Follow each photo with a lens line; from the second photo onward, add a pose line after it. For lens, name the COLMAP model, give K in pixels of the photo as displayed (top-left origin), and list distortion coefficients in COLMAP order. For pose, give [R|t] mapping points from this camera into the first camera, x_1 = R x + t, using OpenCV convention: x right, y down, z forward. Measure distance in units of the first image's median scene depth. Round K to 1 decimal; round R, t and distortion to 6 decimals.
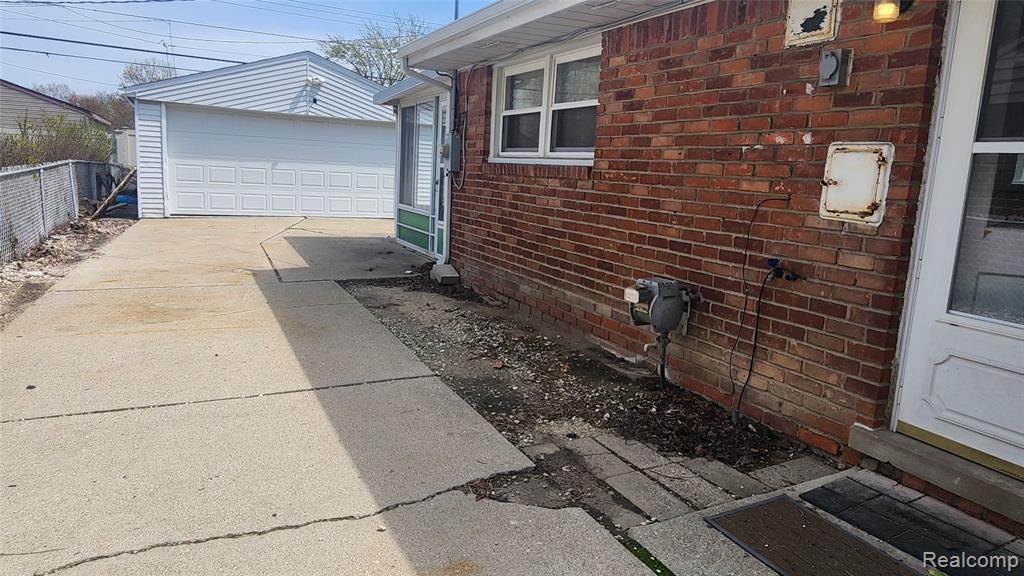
lens RADIAL K [[646.2, 0, 512.7], [0, 646.2, 273.5], [0, 0, 1]] dist [0.004137, 0.000665]
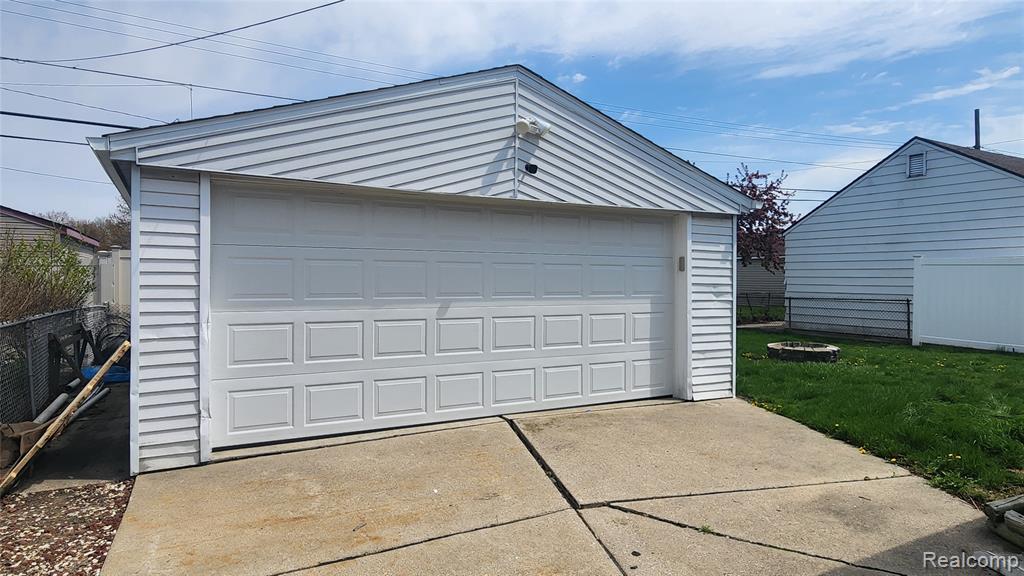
lens RADIAL K [[624.9, 0, 533.3], [0, 624.9, 282.6], [0, 0, 1]] dist [-0.000901, -0.000406]
pose [[0.997655, -0.046100, 0.050597, -0.335379], [0.052855, 0.988525, -0.141508, -0.124205], [-0.043493, 0.143850, 0.988643, 0.576204]]
